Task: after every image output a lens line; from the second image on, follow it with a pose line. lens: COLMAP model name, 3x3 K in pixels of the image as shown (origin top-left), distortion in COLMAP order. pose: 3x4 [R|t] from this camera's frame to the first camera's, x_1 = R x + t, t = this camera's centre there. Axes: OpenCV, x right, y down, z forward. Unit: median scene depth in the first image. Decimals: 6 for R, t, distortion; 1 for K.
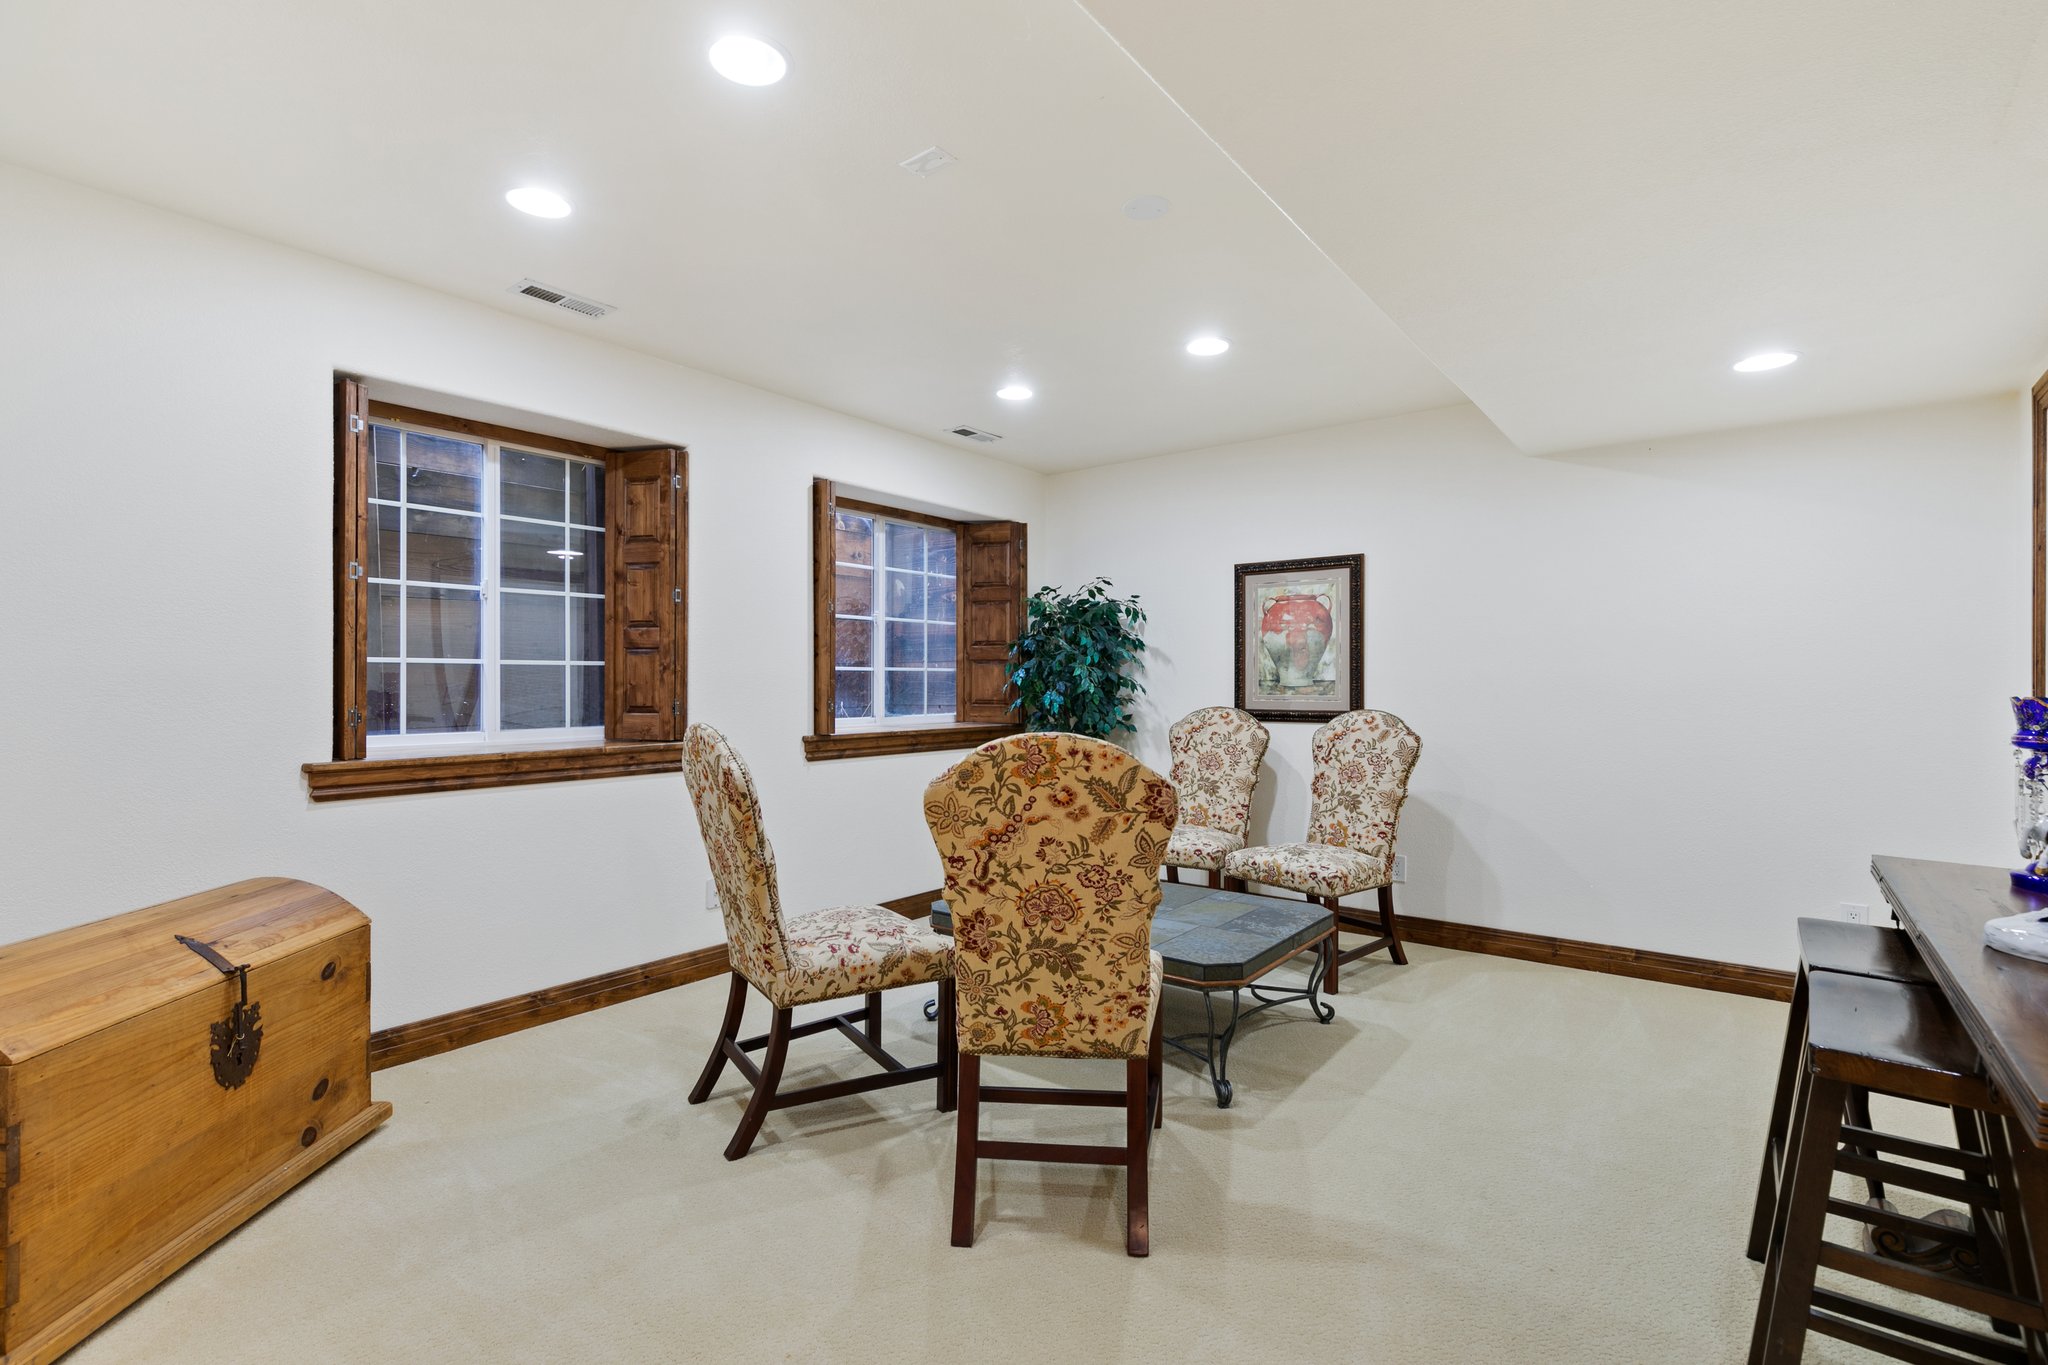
lens RADIAL K [[921.4, 0, 1009.8], [0, 921.4, 683.8], [0, 0, 1]] dist [0.009768, -0.002527]
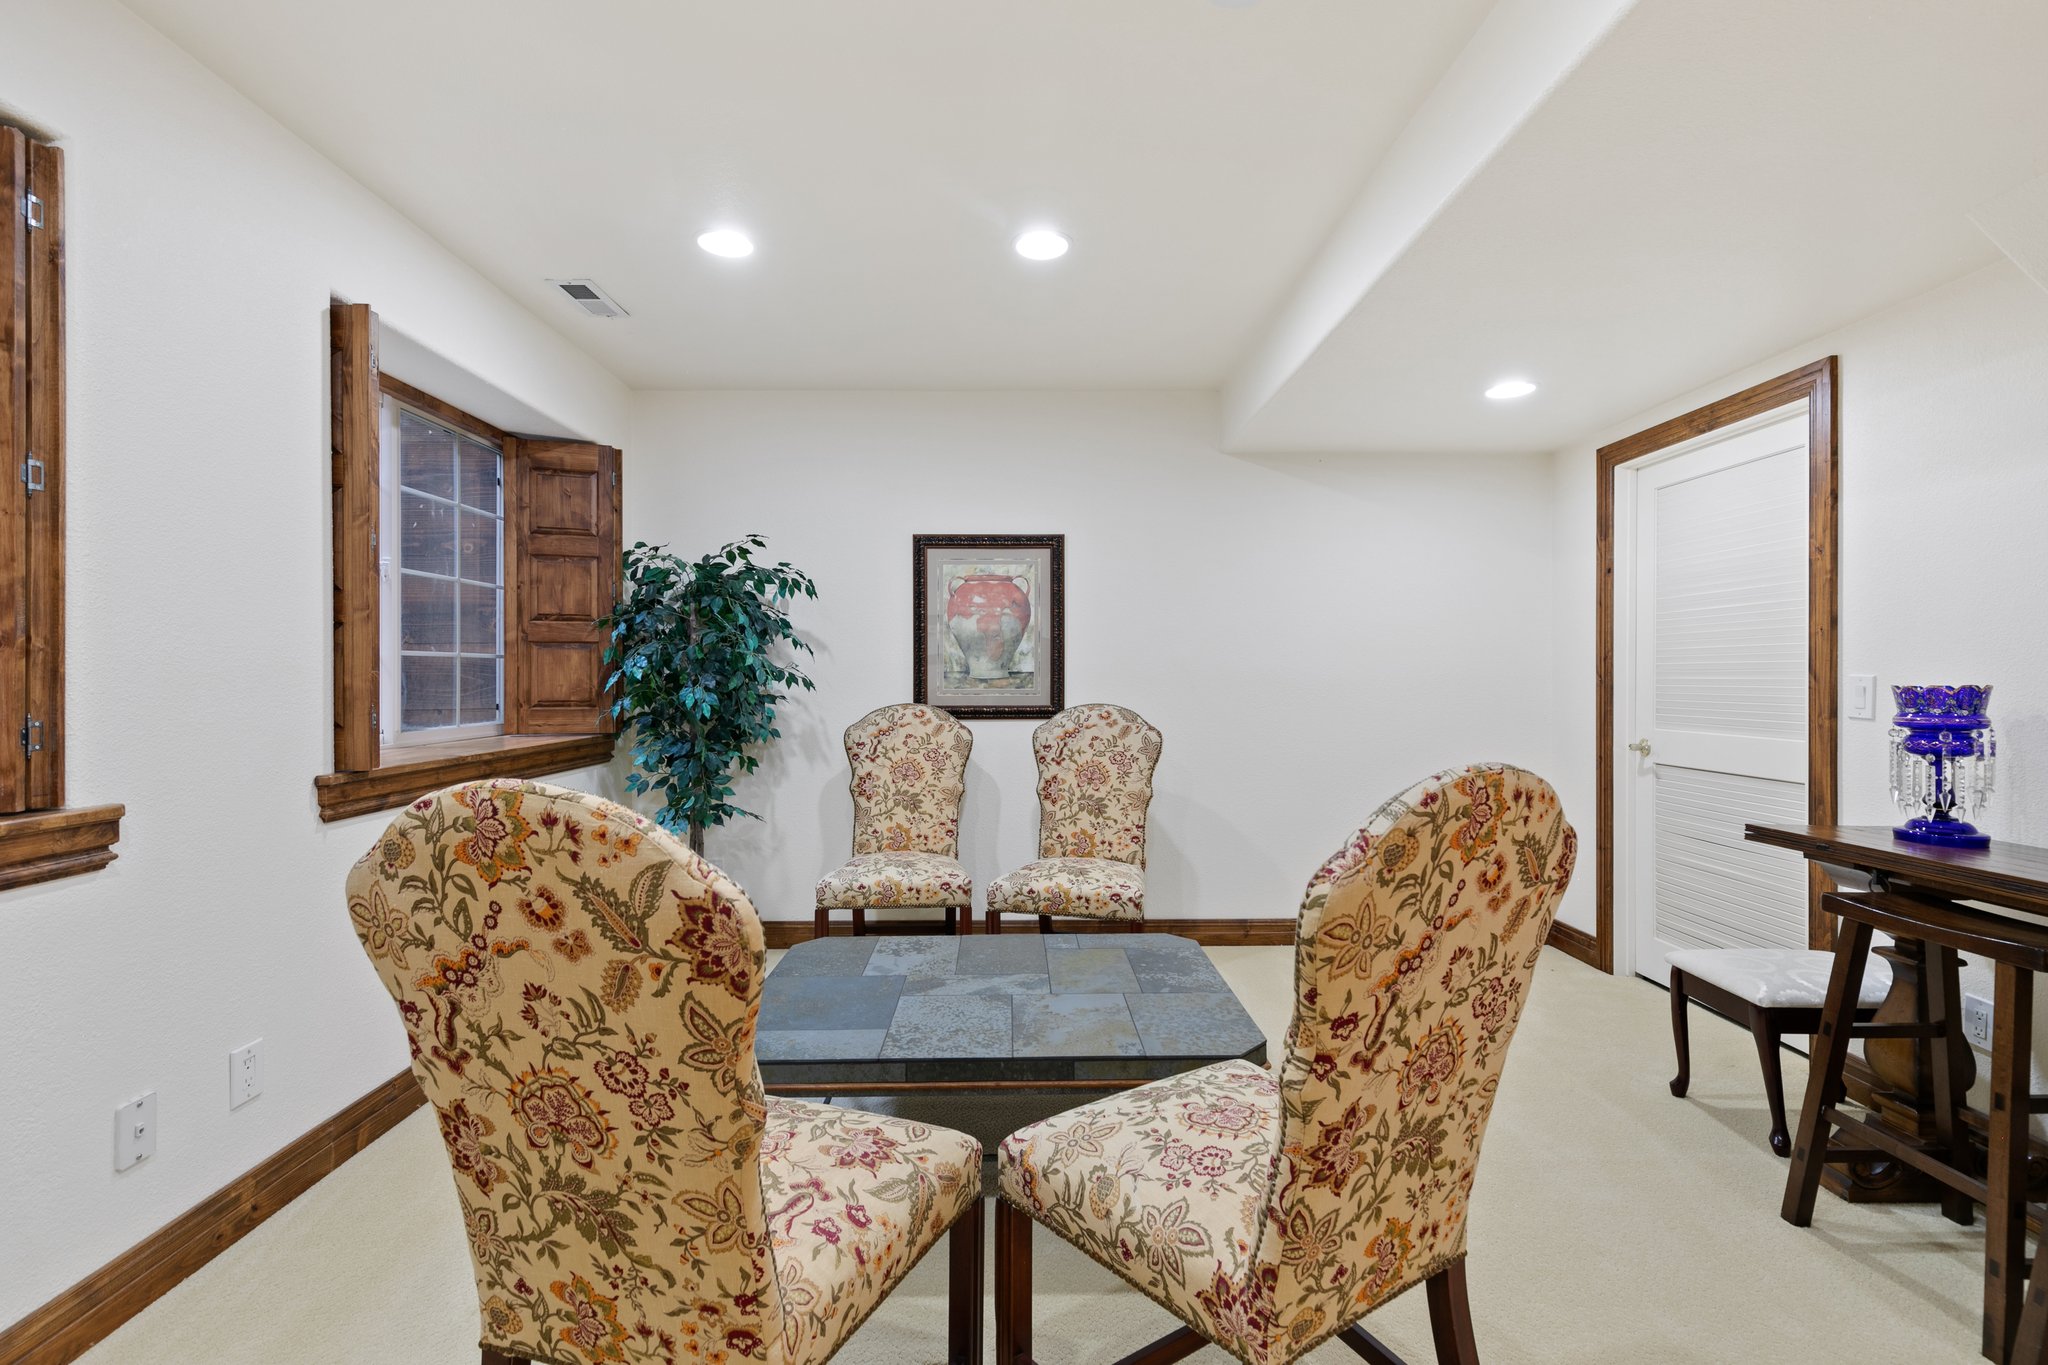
lens RADIAL K [[921.4, 0, 1027.2], [0, 921.4, 678.6], [0, 0, 1]] dist [0.009768, -0.002527]
pose [[0.783179, -0.004369, 0.621781, -0.212800], [0.002702, 0.999990, 0.003623, -0.000386], [-0.621791, -0.001158, 0.783182, 0.294721]]
